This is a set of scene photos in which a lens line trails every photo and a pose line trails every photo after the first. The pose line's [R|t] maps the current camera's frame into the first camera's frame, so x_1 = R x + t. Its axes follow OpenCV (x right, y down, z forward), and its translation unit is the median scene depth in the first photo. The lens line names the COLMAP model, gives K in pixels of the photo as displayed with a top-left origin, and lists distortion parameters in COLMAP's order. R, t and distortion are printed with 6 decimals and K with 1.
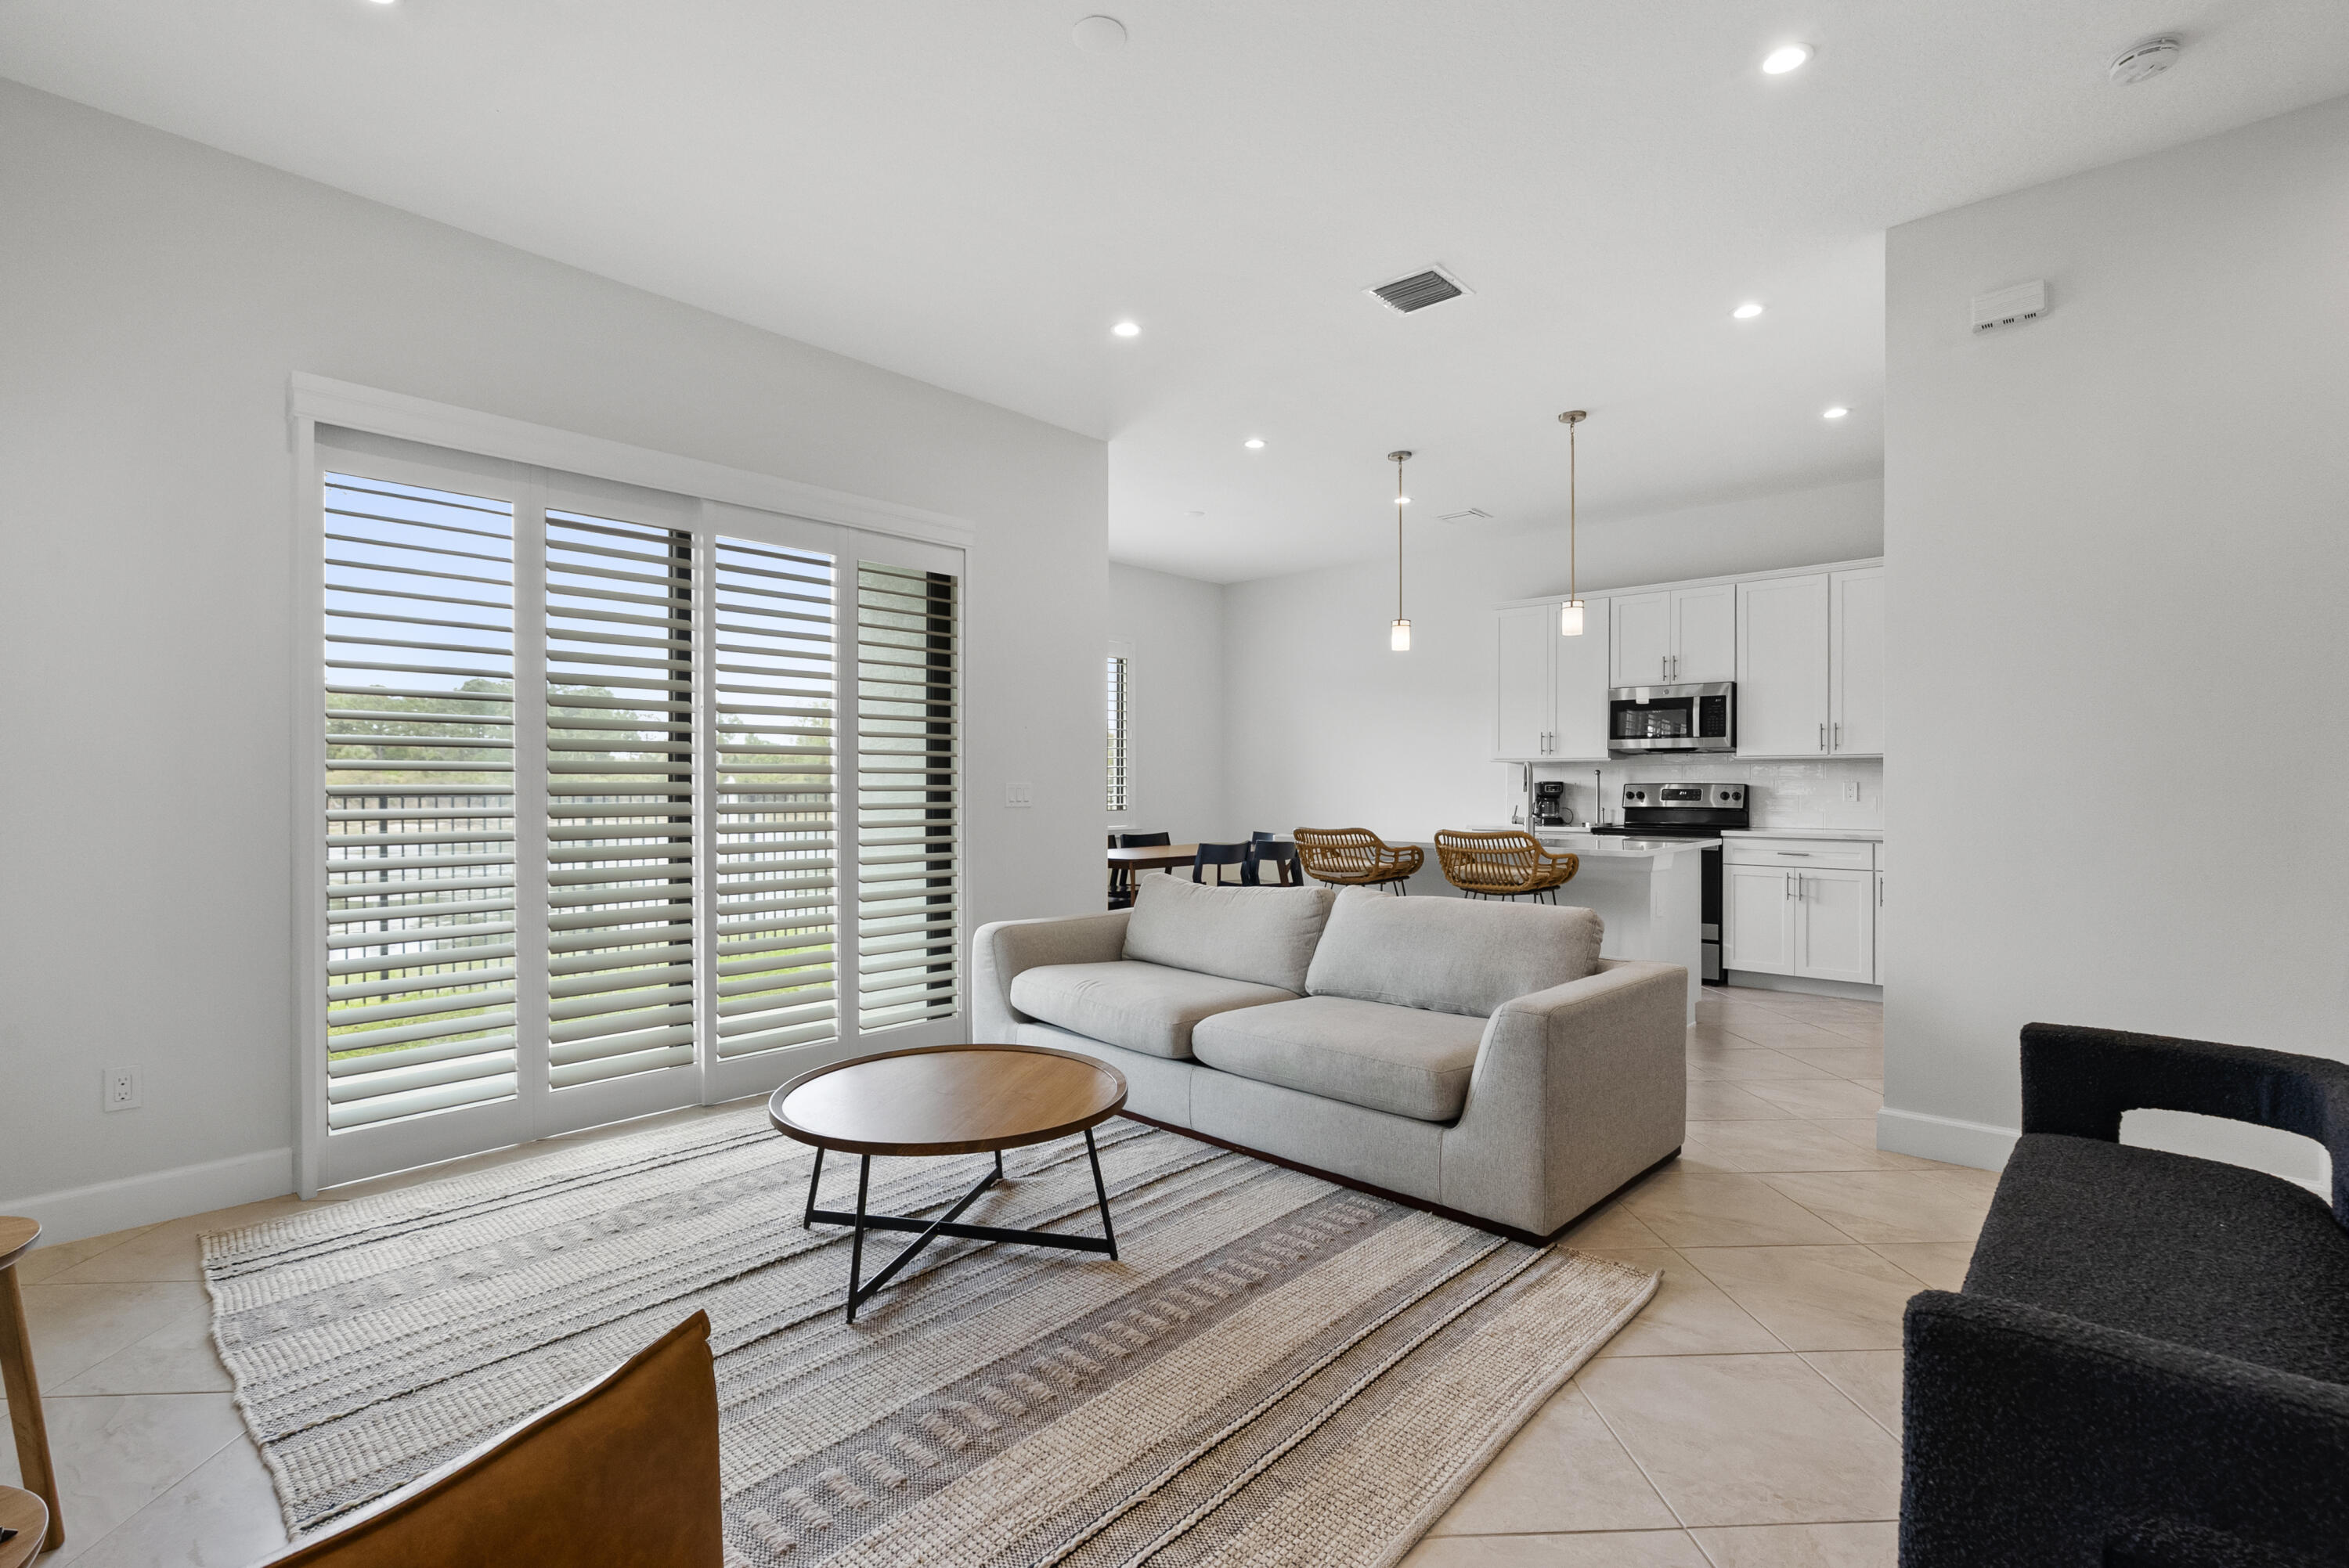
lens RADIAL K [[1060.3, 0, 1120.8], [0, 1060.3, 781.3], [0, 0, 1]] dist [-0.001987, -0.000218]
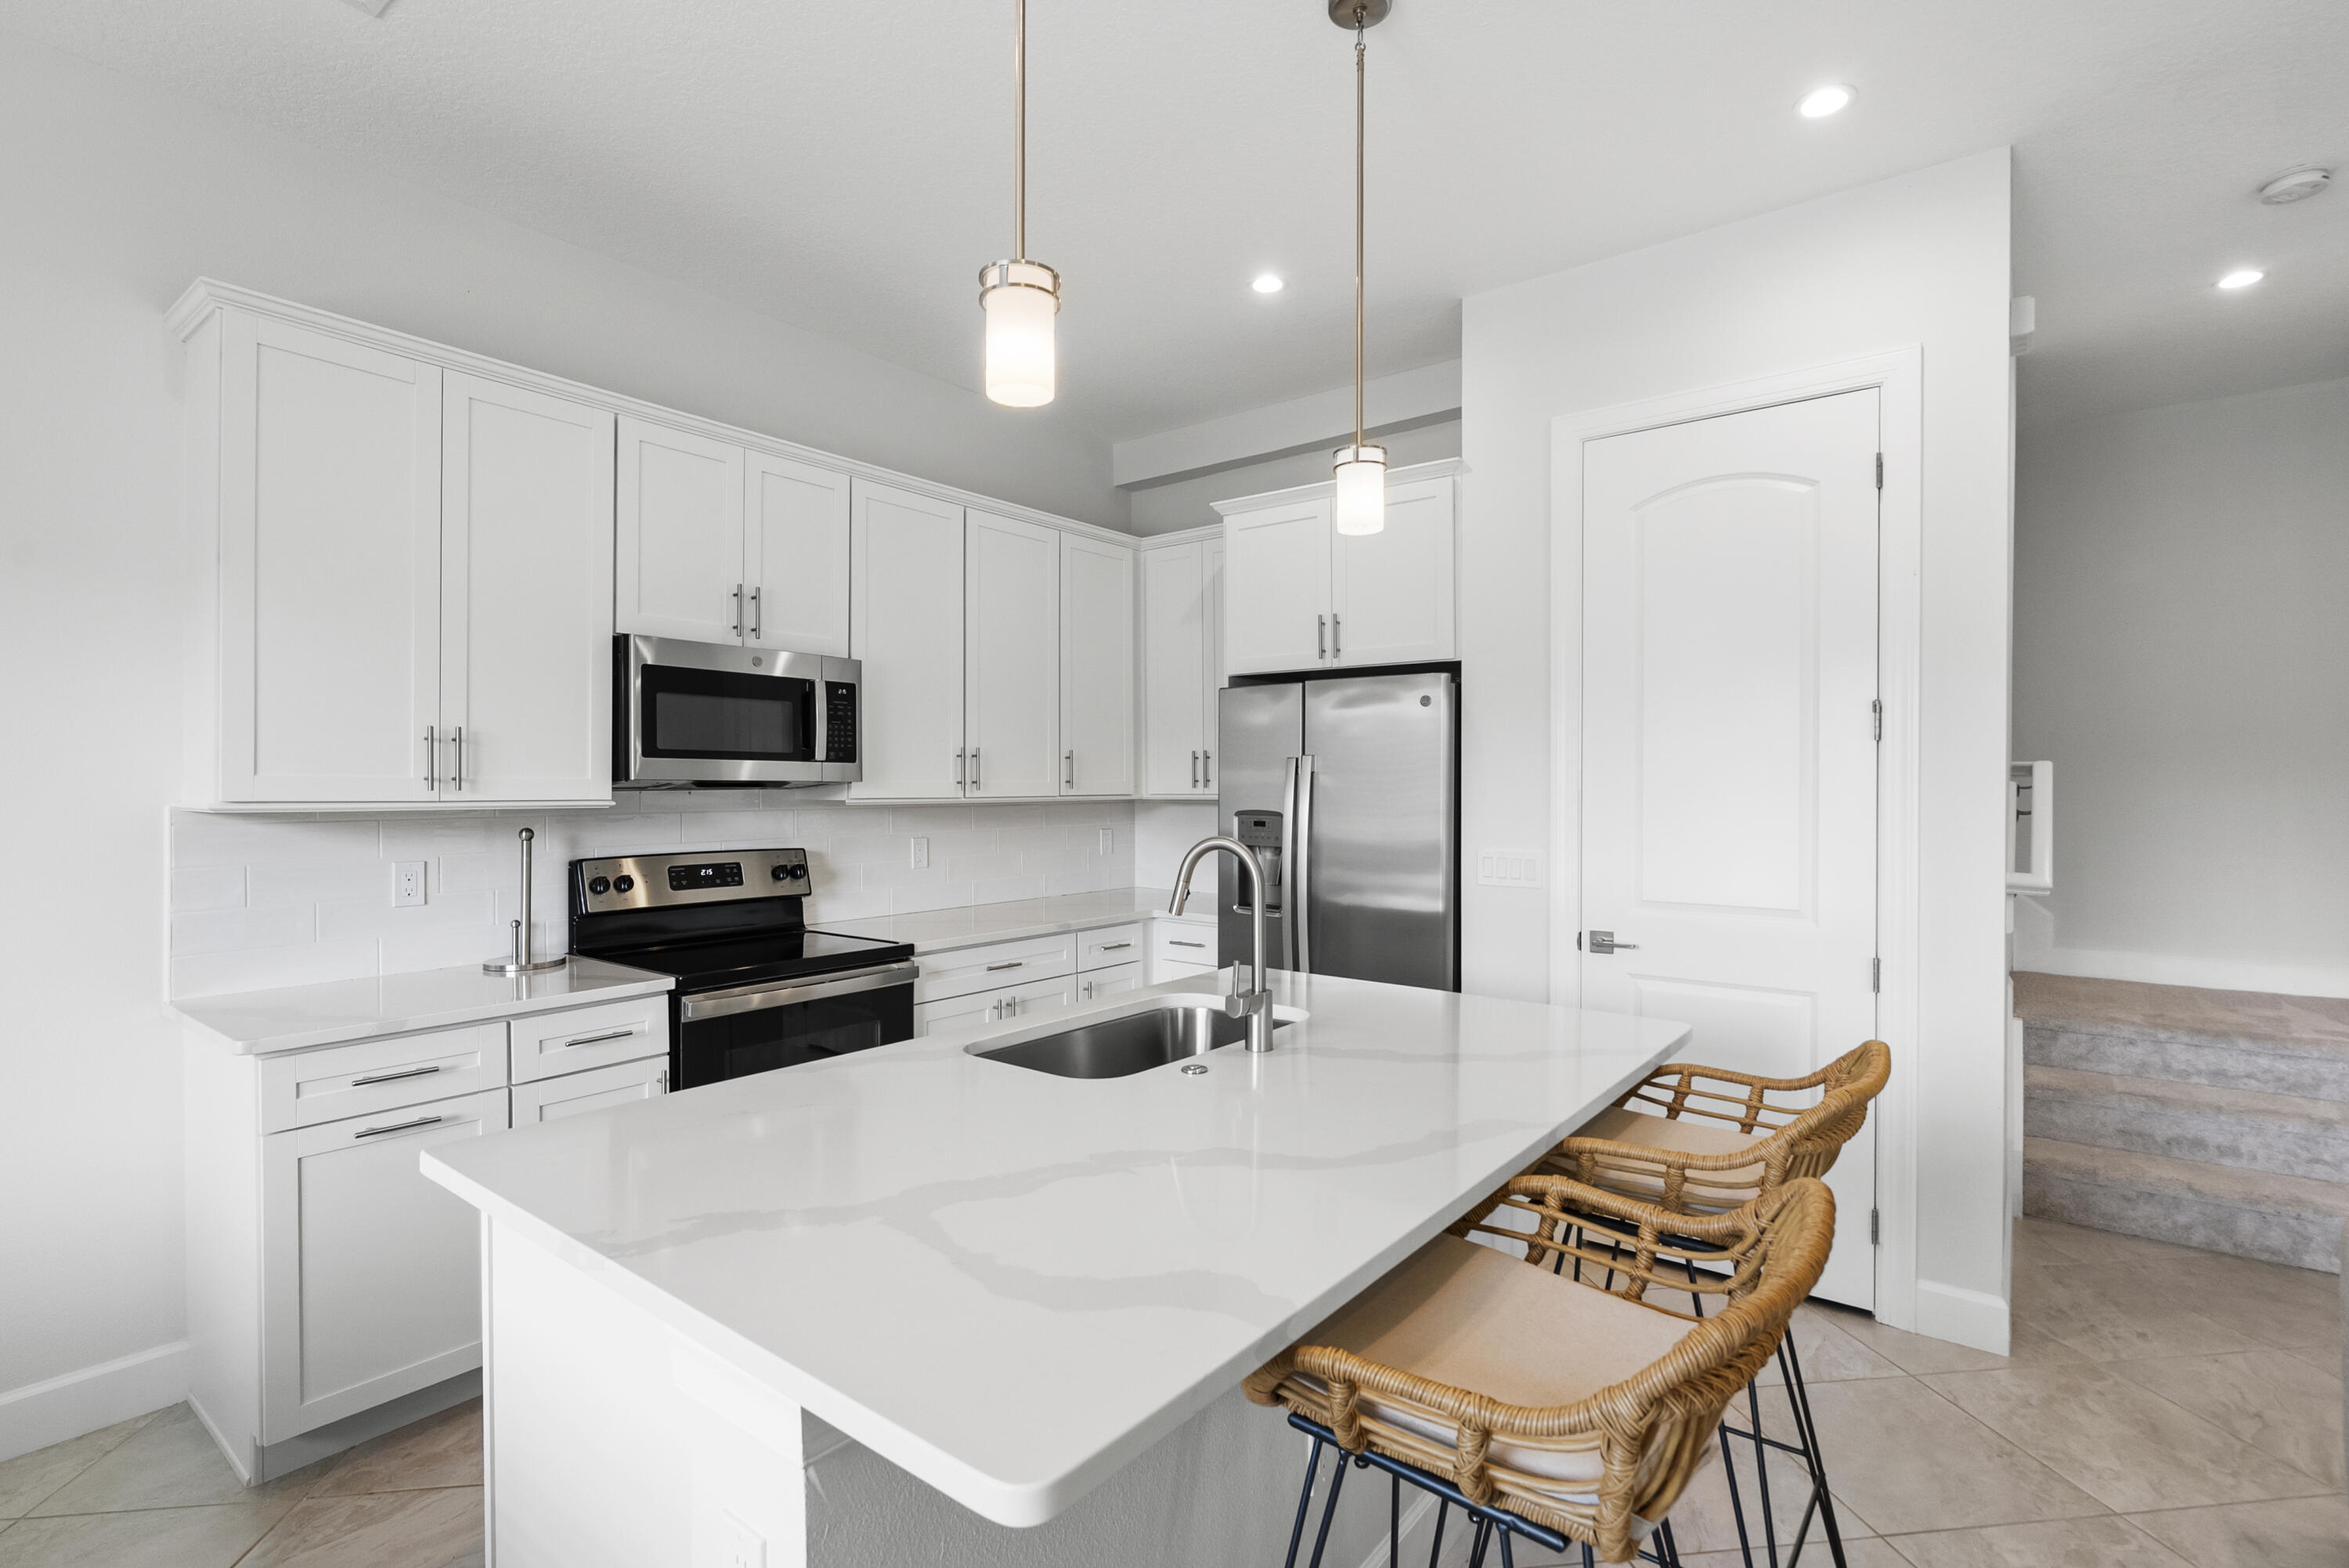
lens RADIAL K [[1085.0, 0, 1175.4], [0, 1085.0, 789.5], [0, 0, 1]] dist [-0.002411, -0.000442]
pose [[-0.129379, -0.002336, 0.991593, 0.015610], [-0.002961, 0.999994, 0.001969, -0.029697], [-0.991591, -0.002681, -0.129385, 0.900254]]
